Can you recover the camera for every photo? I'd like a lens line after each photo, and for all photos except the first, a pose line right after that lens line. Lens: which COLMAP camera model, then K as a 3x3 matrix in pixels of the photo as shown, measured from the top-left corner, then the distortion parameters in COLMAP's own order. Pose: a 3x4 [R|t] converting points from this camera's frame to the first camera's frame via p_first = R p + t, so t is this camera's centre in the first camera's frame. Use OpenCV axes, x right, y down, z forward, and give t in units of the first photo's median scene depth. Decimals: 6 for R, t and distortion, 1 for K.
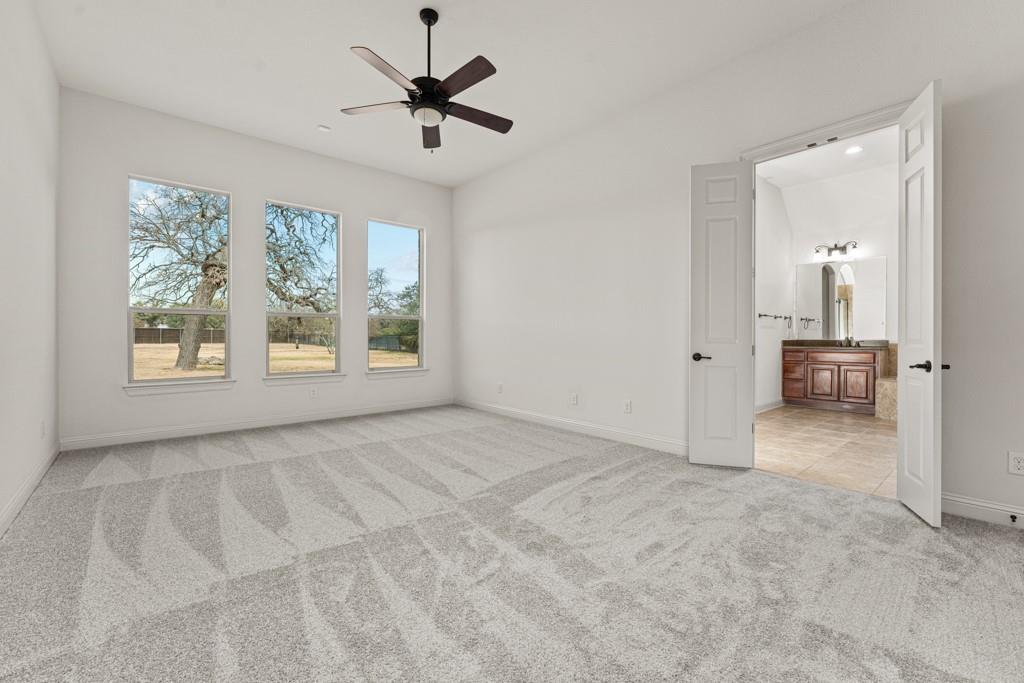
lens RADIAL K [[439.9, 0, 513.4], [0, 439.9, 338.3], [0, 0, 1]] dist [-0.000115, -0.000129]
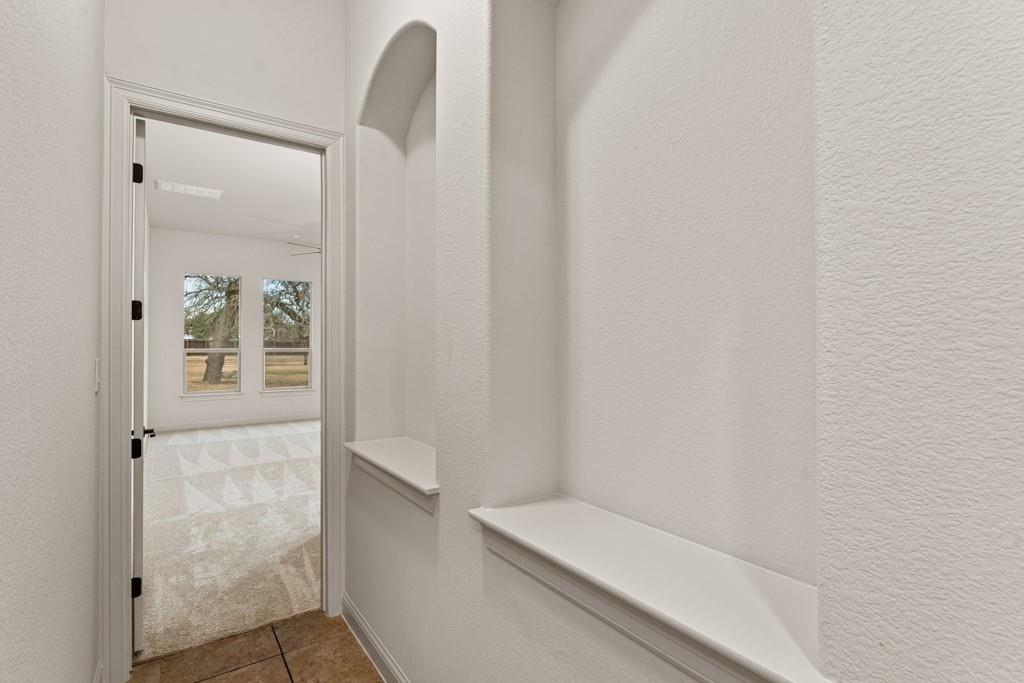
lens RADIAL K [[498.2, 0, 512.0], [0, 498.2, 344.7], [0, 0, 1]] dist [-0.000142, 0.000069]
pose [[0.995427, -0.000444, -0.095524, 0.148337], [-0.000147, 0.999981, -0.006177, -0.019993], [0.095525, 0.006163, 0.995408, -0.205176]]
